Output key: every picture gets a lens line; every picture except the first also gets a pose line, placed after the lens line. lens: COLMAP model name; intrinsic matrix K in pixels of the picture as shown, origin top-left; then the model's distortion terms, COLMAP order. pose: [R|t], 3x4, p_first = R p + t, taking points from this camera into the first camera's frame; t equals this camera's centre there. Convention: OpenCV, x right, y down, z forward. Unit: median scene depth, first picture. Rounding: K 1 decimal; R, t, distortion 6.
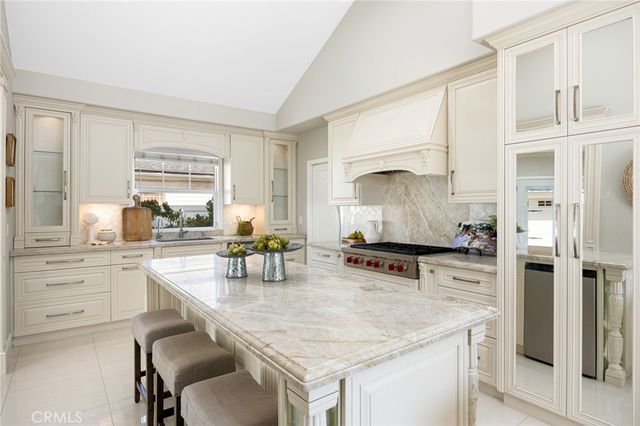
lens RADIAL K [[344.8, 0, 318.4], [0, 344.8, 208.4], [0, 0, 1]] dist [-0.001715, -0.000553]
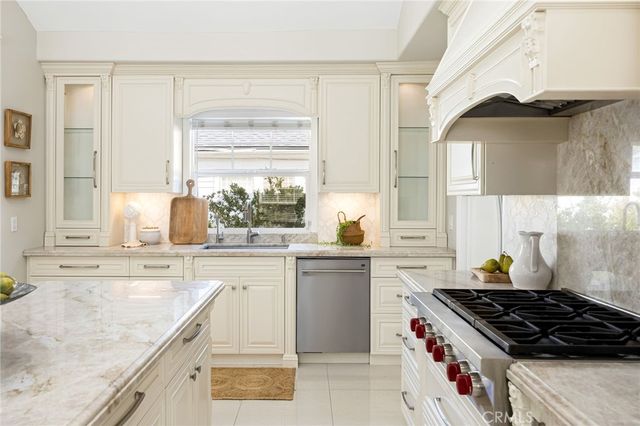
lens RADIAL K [[478.0, 0, 306.5], [0, 478.0, 197.9], [0, 0, 1]] dist [-0.003266, -0.001196]
pose [[0.798811, 0.004881, -0.601563, 0.261790], [-0.002414, 0.999985, 0.004908, -0.007145], [0.601578, -0.002468, 0.798811, 0.356371]]
